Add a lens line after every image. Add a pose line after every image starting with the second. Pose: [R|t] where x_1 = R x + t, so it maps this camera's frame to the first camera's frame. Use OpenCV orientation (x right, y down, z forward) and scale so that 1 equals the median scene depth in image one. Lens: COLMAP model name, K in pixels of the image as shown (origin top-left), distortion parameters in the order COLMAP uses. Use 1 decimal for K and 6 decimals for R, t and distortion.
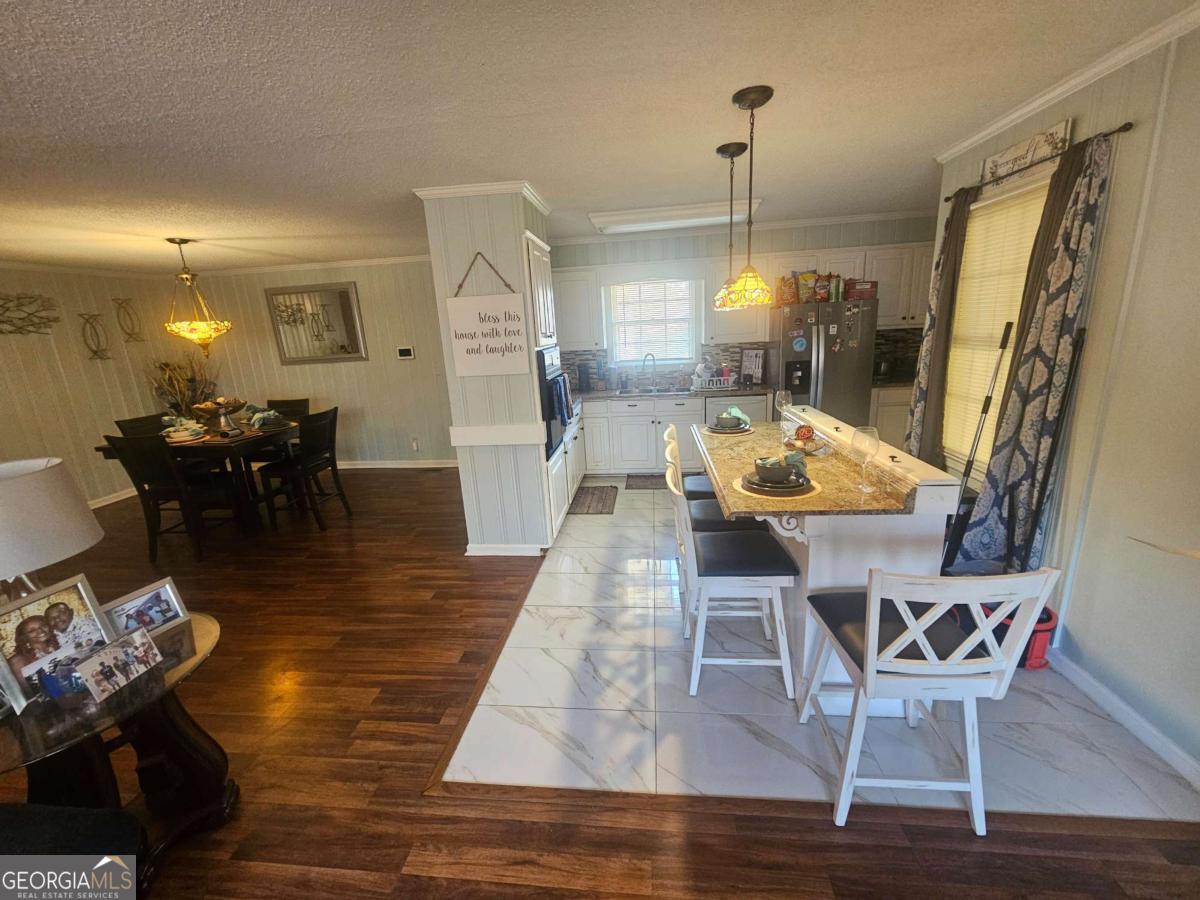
lens RADIAL K [[496.1, 0, 596.4], [0, 496.1, 452.7], [0, 0, 1]] dist [0.004629, -0.002319]
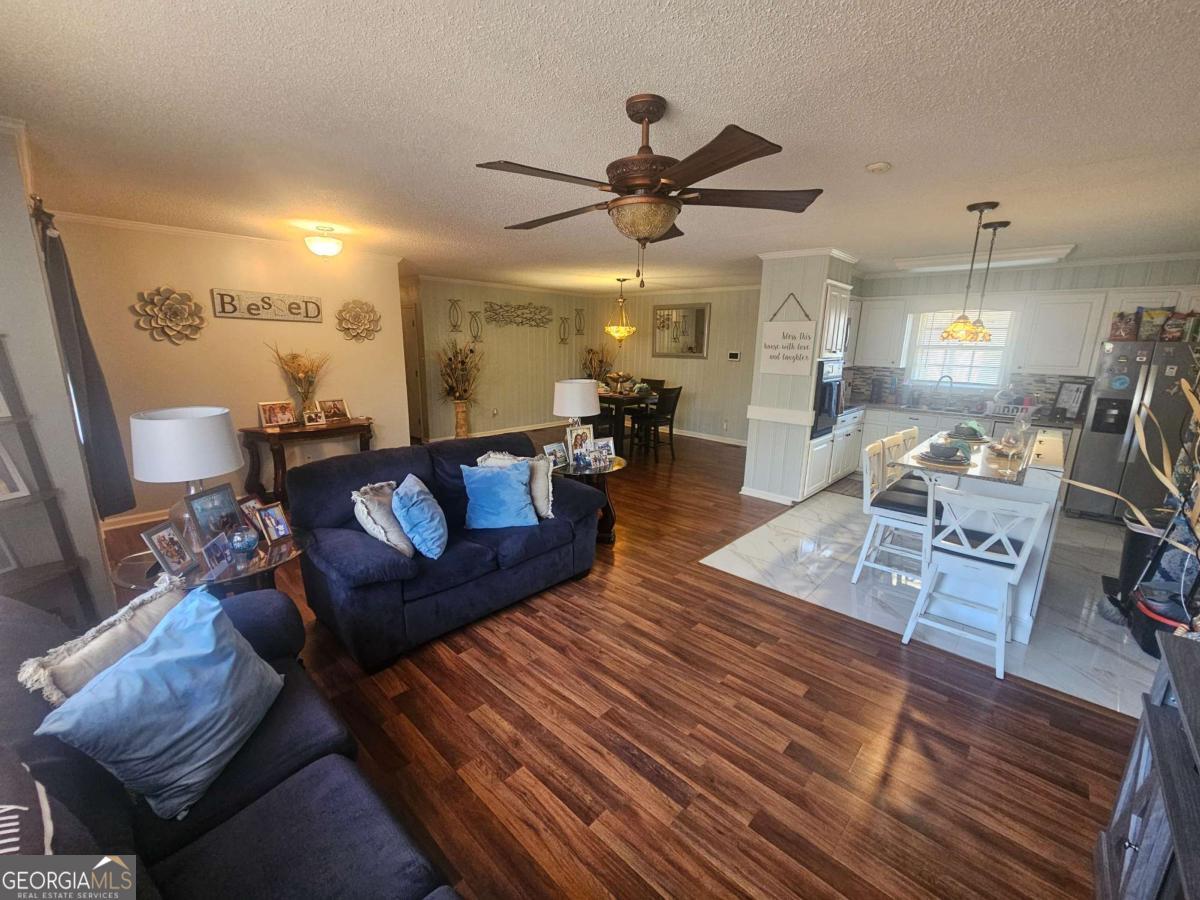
lens RADIAL K [[496.1, 0, 595.1], [0, 496.1, 457.8], [0, 0, 1]] dist [0.004629, -0.002319]
pose [[0.799241, 0.204643, -0.565098, 0.195797], [-0.207853, 0.976343, 0.059596, 0.098803], [0.563925, 0.069826, 0.822869, -0.445623]]
